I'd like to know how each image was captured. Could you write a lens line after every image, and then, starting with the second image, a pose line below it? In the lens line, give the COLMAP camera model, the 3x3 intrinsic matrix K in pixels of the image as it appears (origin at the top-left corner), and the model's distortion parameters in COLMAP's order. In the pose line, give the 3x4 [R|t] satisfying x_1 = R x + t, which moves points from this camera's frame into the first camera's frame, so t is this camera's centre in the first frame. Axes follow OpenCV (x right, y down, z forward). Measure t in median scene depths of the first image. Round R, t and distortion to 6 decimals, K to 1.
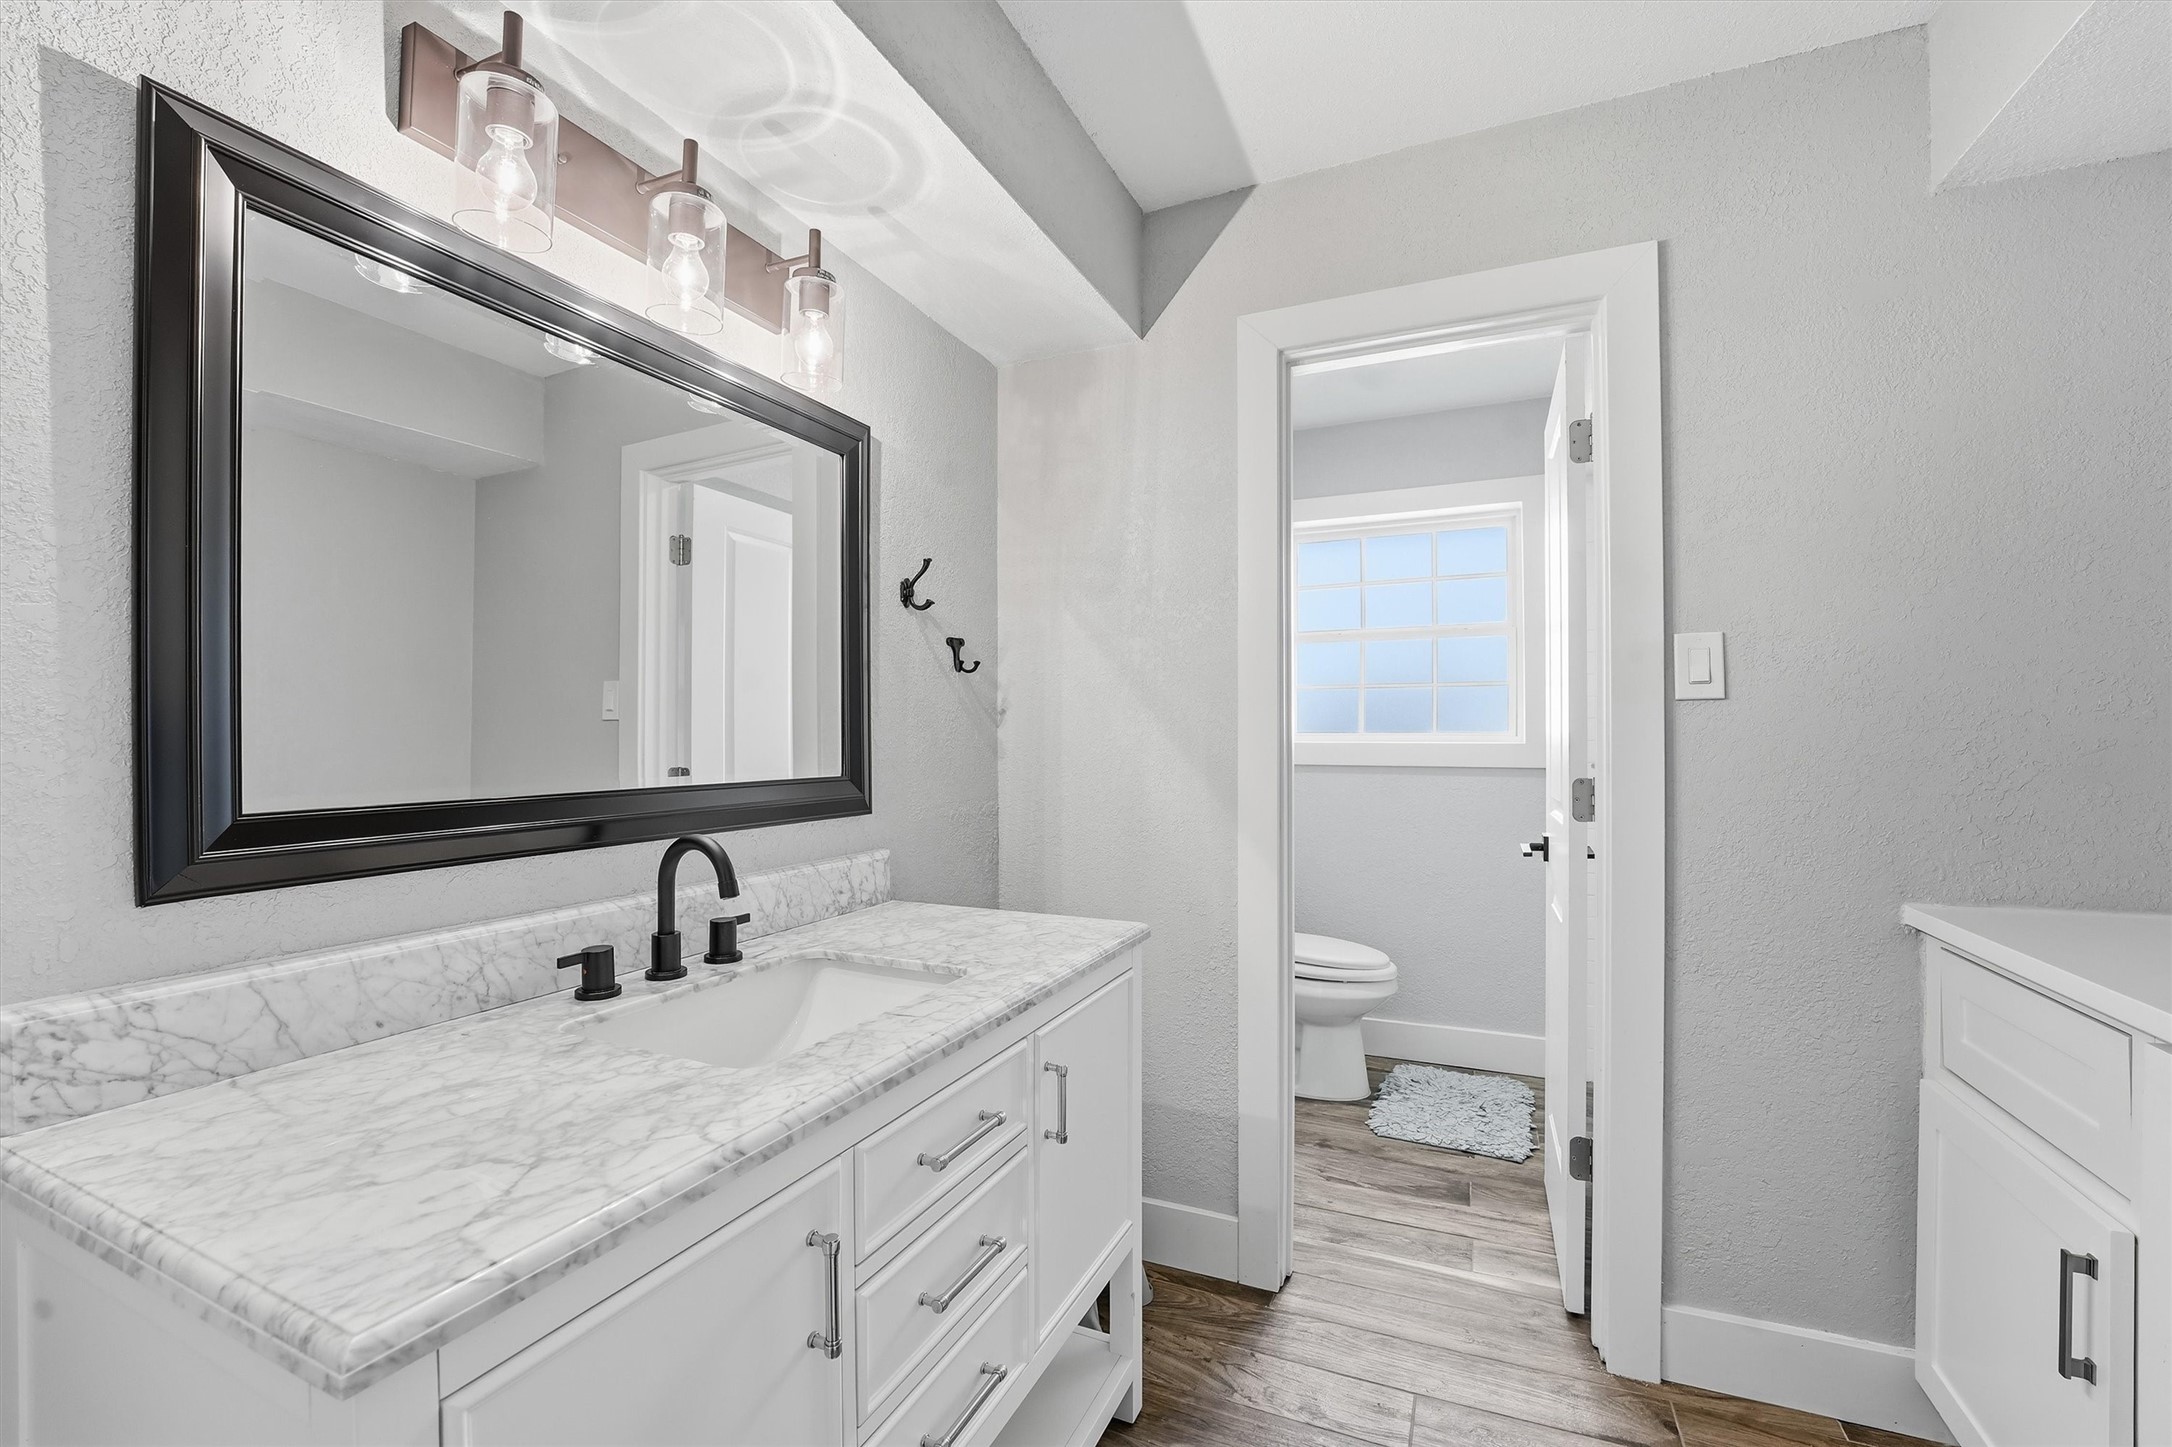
lens RADIAL K [[901.6, 0, 1087.8], [0, 901.6, 745.9], [0, 0, 1]] dist [-0.000373, -0.000057]
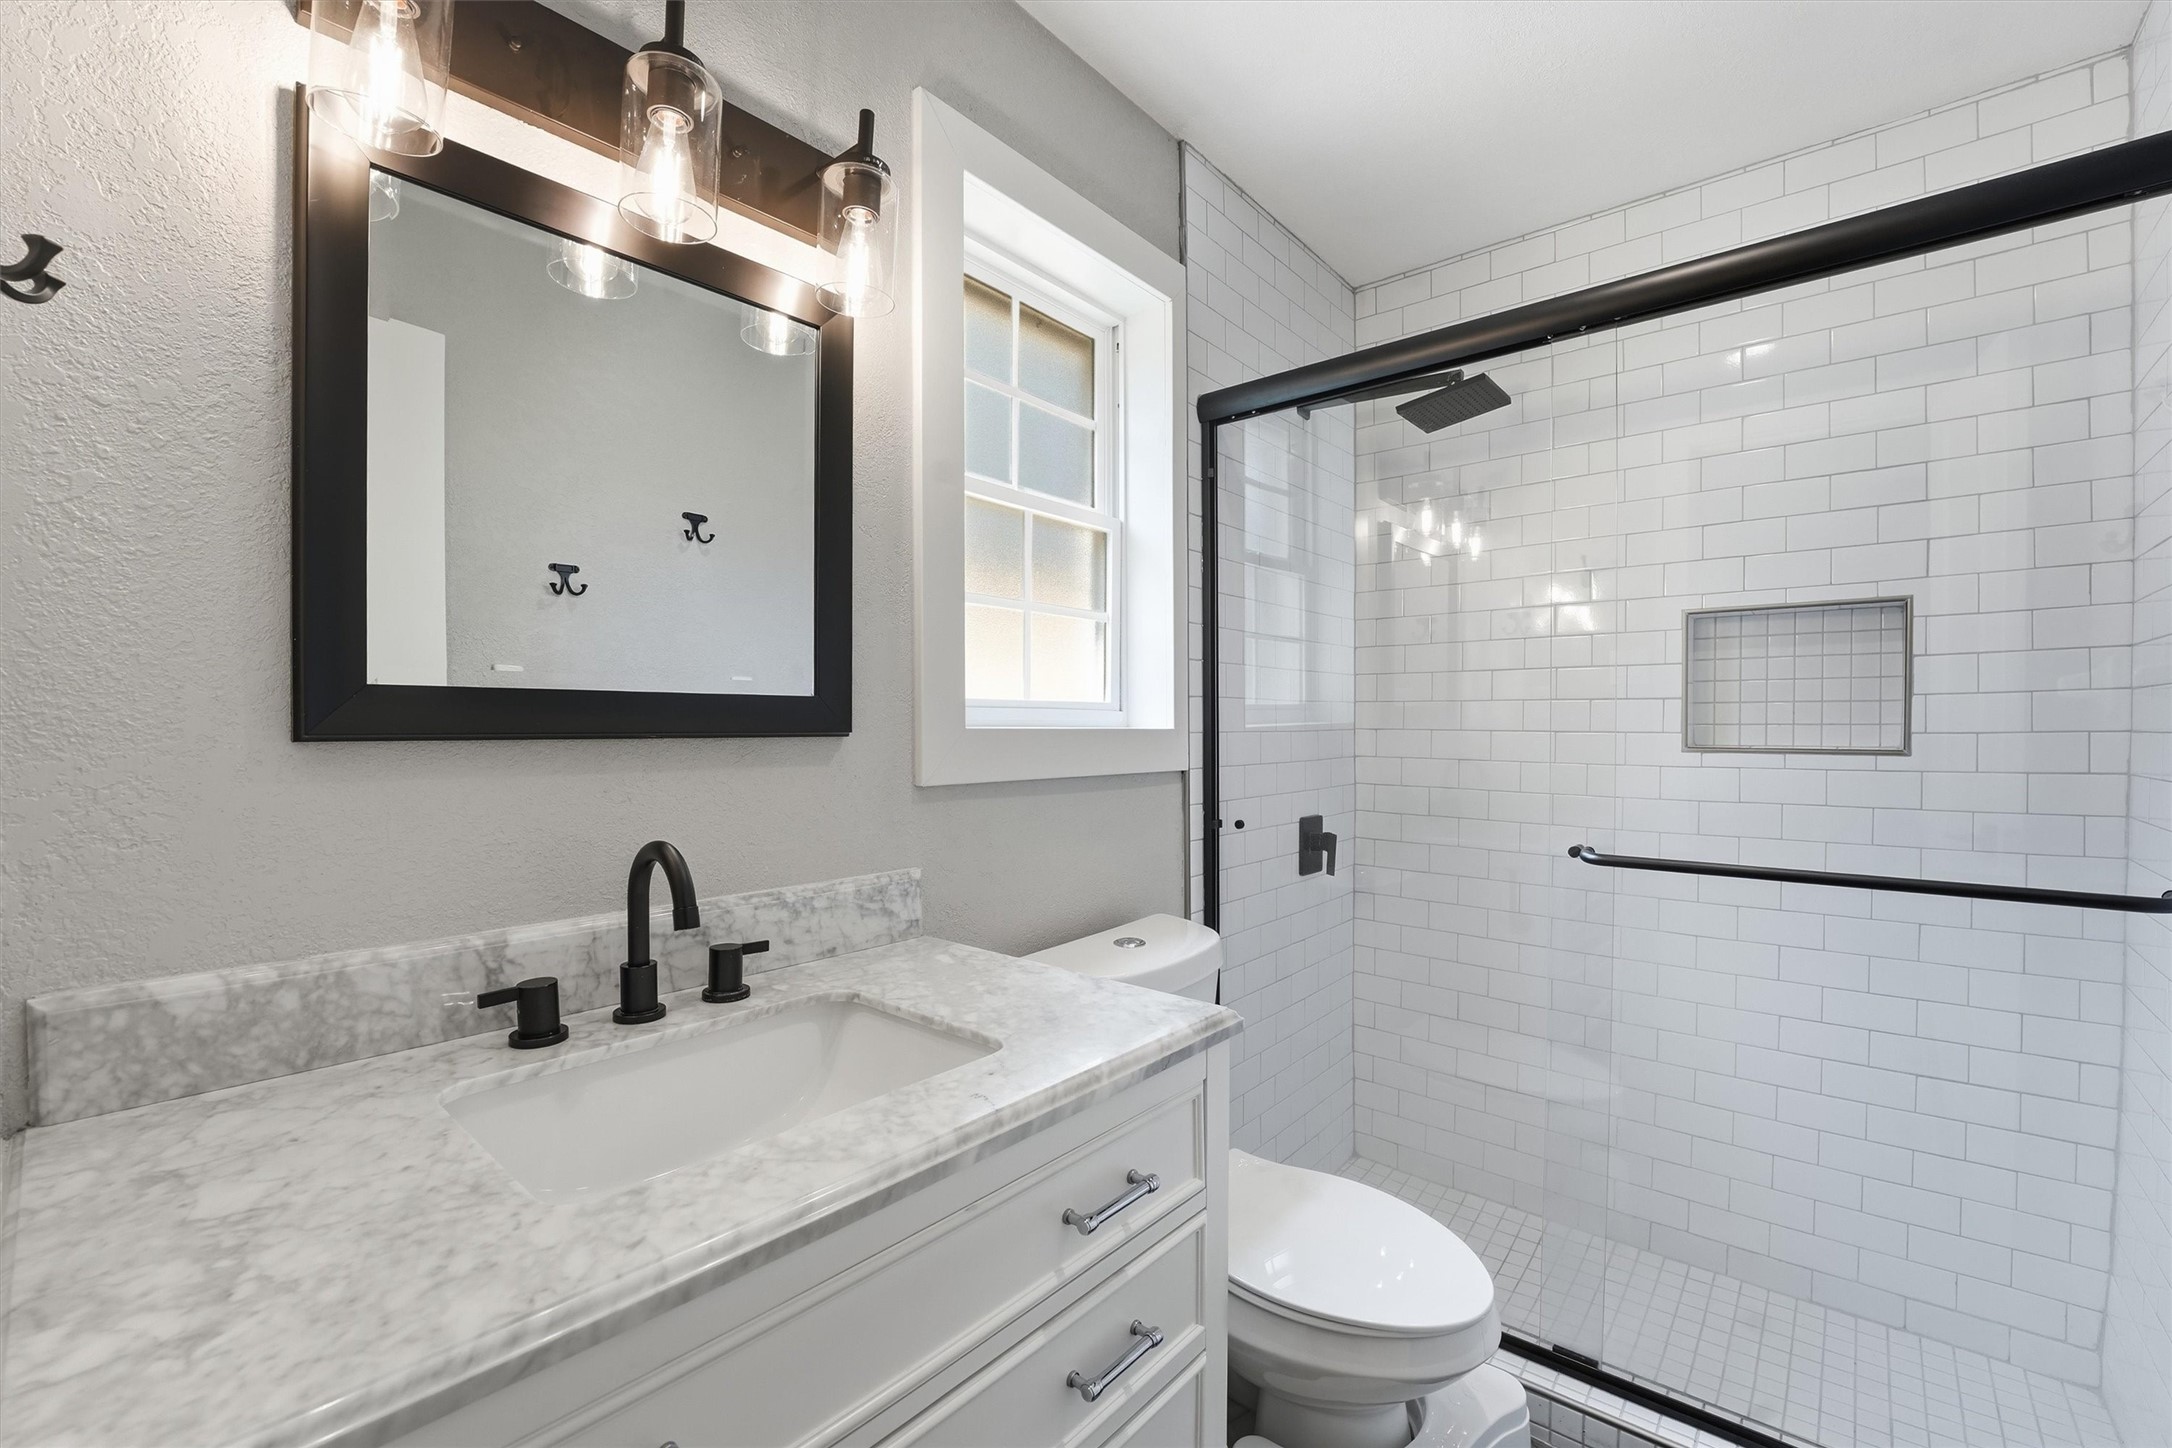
lens RADIAL K [[889.3, 0, 1096.8], [0, 889.3, 714.6], [0, 0, 1]] dist [0.002114, 0.000071]
pose [[0.955251, -0.003621, -0.295774, 0.158242], [-0.002477, 0.999792, -0.020243, -0.003761], [0.295786, 0.020070, 0.955043, 0.318335]]
